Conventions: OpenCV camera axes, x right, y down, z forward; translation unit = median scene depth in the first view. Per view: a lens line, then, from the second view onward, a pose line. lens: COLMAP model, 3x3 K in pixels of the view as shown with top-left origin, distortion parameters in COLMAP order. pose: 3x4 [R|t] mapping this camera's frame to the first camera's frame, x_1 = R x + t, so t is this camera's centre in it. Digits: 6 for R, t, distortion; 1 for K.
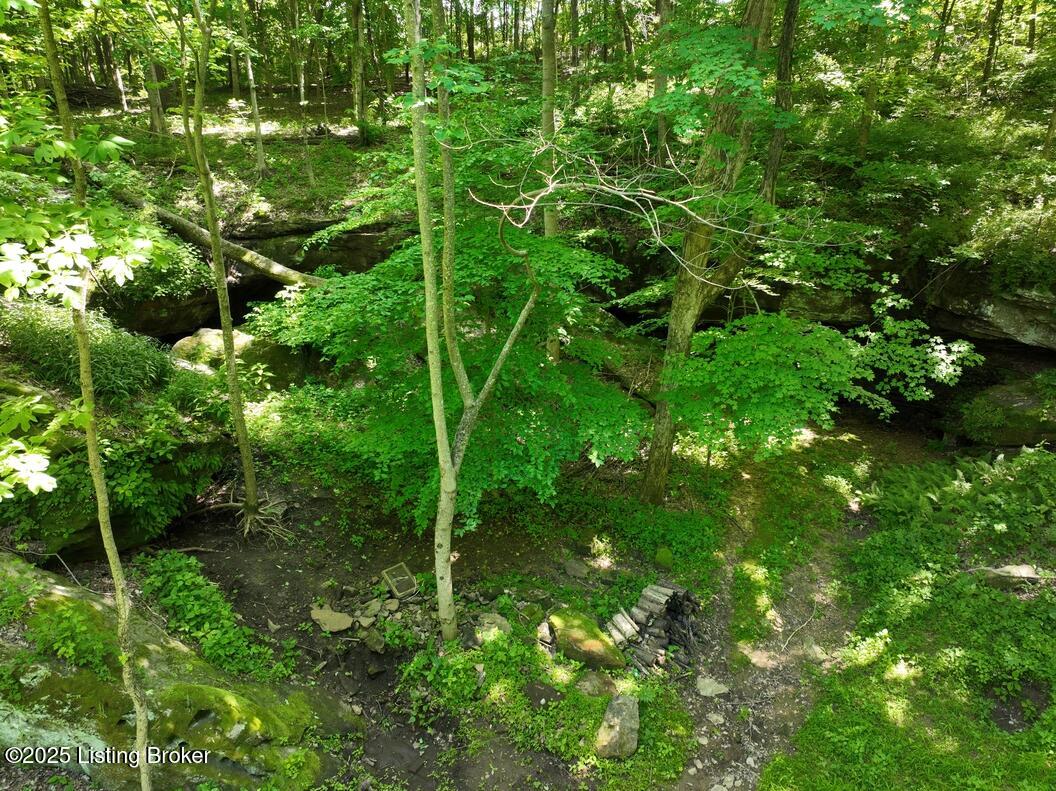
lens RADIAL K [[741.7, 0, 528.0], [0, 741.7, 395.5], [0, 0, 1]] dist [-0.004186, 0.020110]
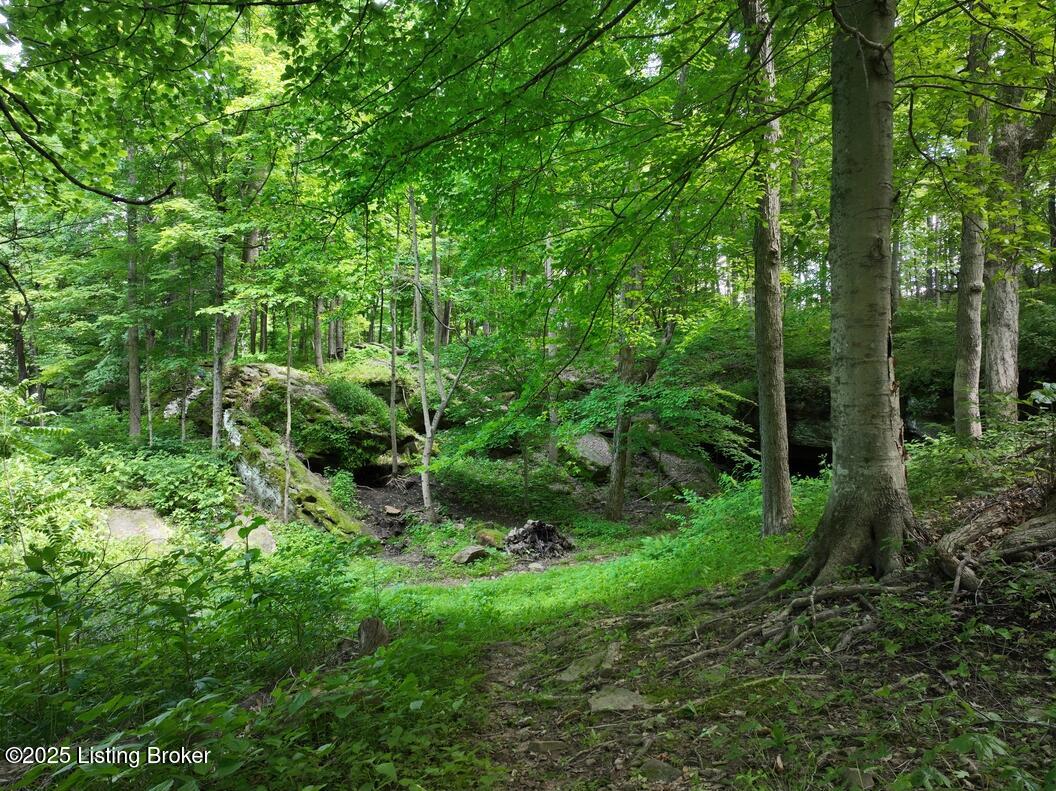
lens RADIAL K [[741.7, 0, 528.0], [0, 741.7, 395.5], [0, 0, 1]] dist [-0.004186, 0.020110]
pose [[0.822750, -0.007300, -0.568357, 1.262828], [-0.199941, 0.932297, -0.301407, 0.560300], [0.532078, 0.361620, 0.765587, -0.532507]]
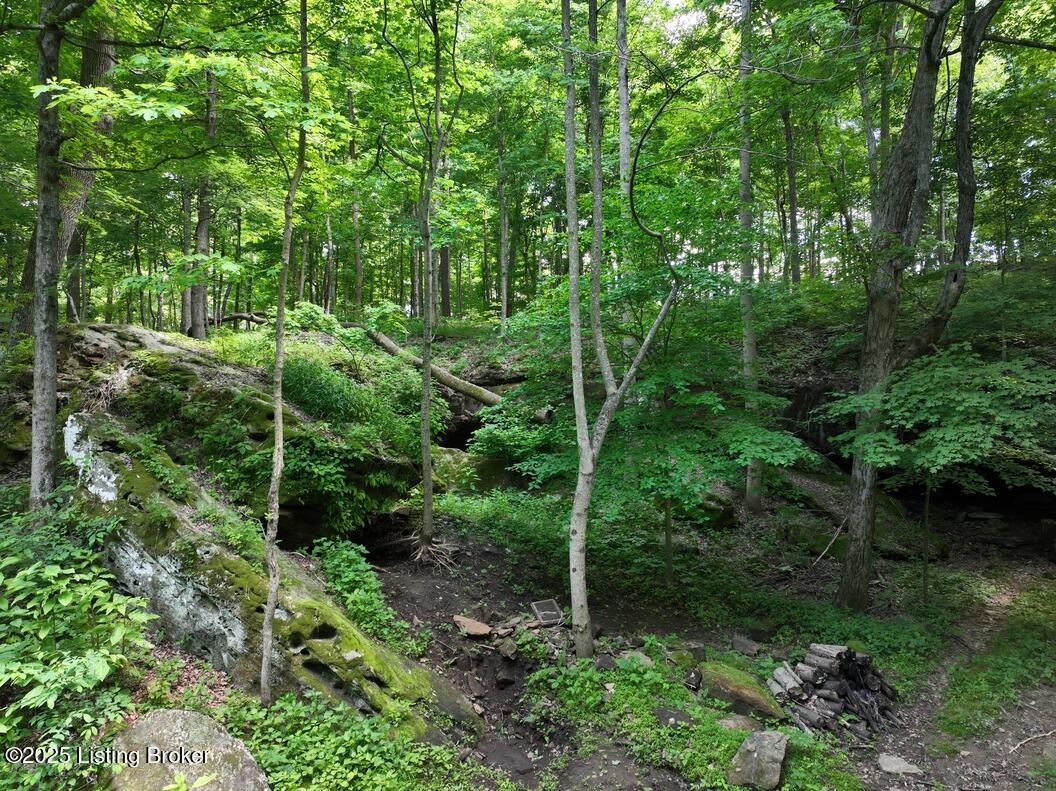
lens RADIAL K [[741.7, 0, 528.0], [0, 741.7, 395.5], [0, 0, 1]] dist [-0.004186, 0.020110]
pose [[0.940376, -0.006321, -0.340078, 0.149723], [-0.117149, 0.932636, -0.341272, 0.347110], [0.319327, 0.360764, 0.876288, 0.035605]]
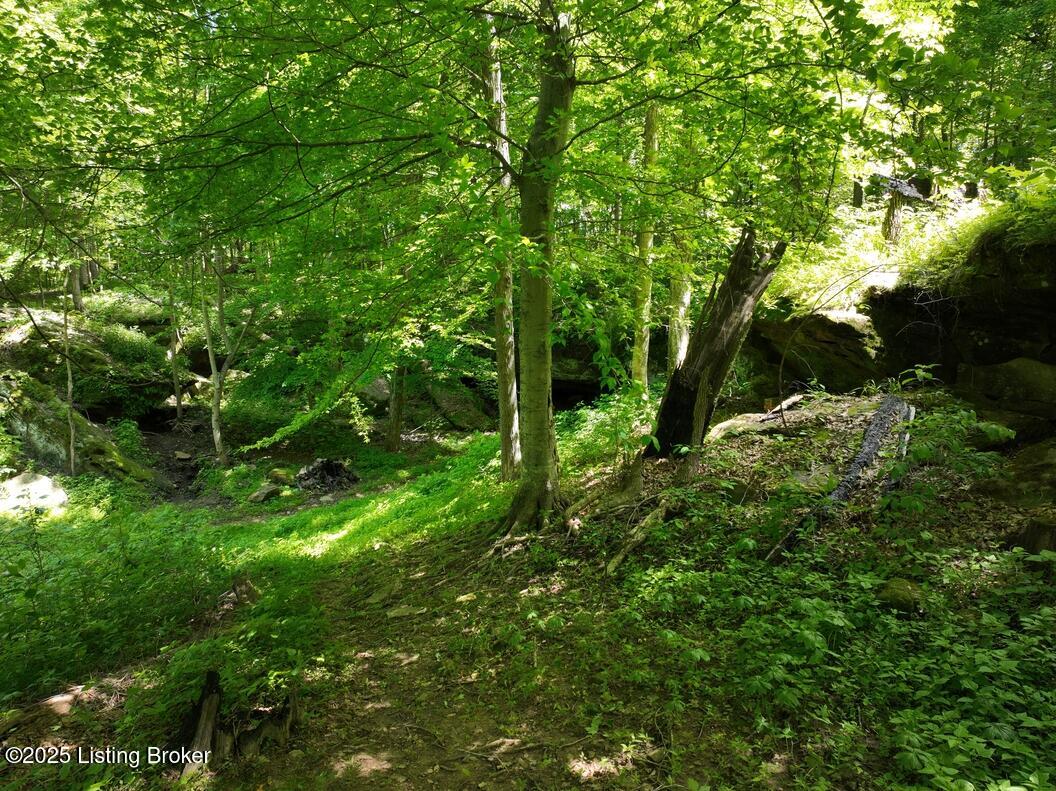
lens RADIAL K [[741.7, 0, 528.0], [0, 741.7, 395.5], [0, 0, 1]] dist [-0.004186, 0.020110]
pose [[0.953884, 0.029996, -0.298673, 1.407378], [-0.101002, 0.969051, -0.225252, 0.530130], [0.282673, 0.245031, 0.927392, -0.839193]]
